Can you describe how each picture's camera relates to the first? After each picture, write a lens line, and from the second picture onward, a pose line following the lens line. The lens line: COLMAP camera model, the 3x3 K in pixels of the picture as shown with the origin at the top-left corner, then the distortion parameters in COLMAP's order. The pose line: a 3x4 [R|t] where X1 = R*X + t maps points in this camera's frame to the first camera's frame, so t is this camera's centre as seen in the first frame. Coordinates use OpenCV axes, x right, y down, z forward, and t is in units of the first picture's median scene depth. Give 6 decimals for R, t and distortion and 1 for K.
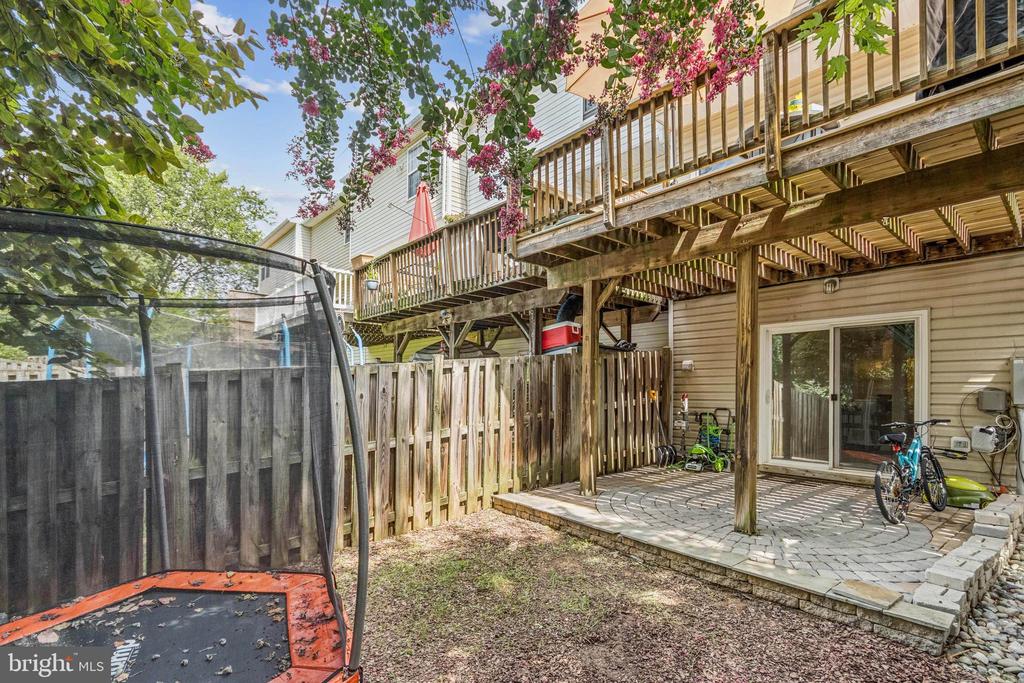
lens RADIAL K [[478.8, 0, 529.9], [0, 478.8, 386.0], [0, 0, 1]] dist [0.012424, 0.000248]
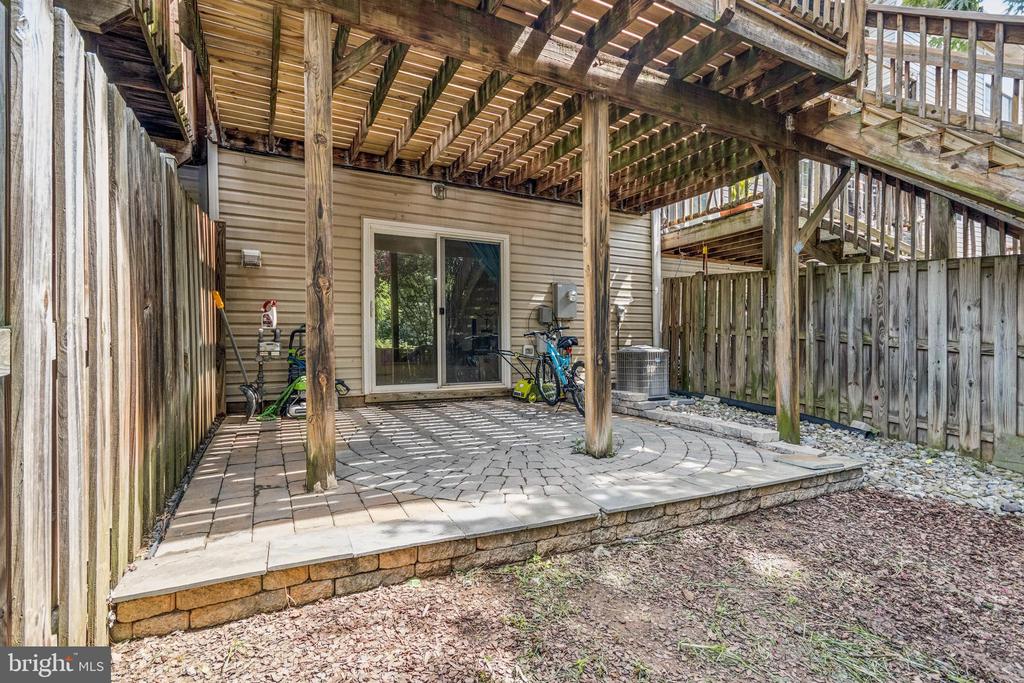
lens RADIAL K [[478.8, 0, 512.0], [0, 478.8, 343.9], [0, 0, 1]] dist [0.012424, 0.000248]
pose [[0.270466, -0.013549, 0.962634, -0.288072], [-0.009237, 0.999818, 0.016667, 0.087586], [-0.962685, -0.013400, 0.270291, 0.758626]]
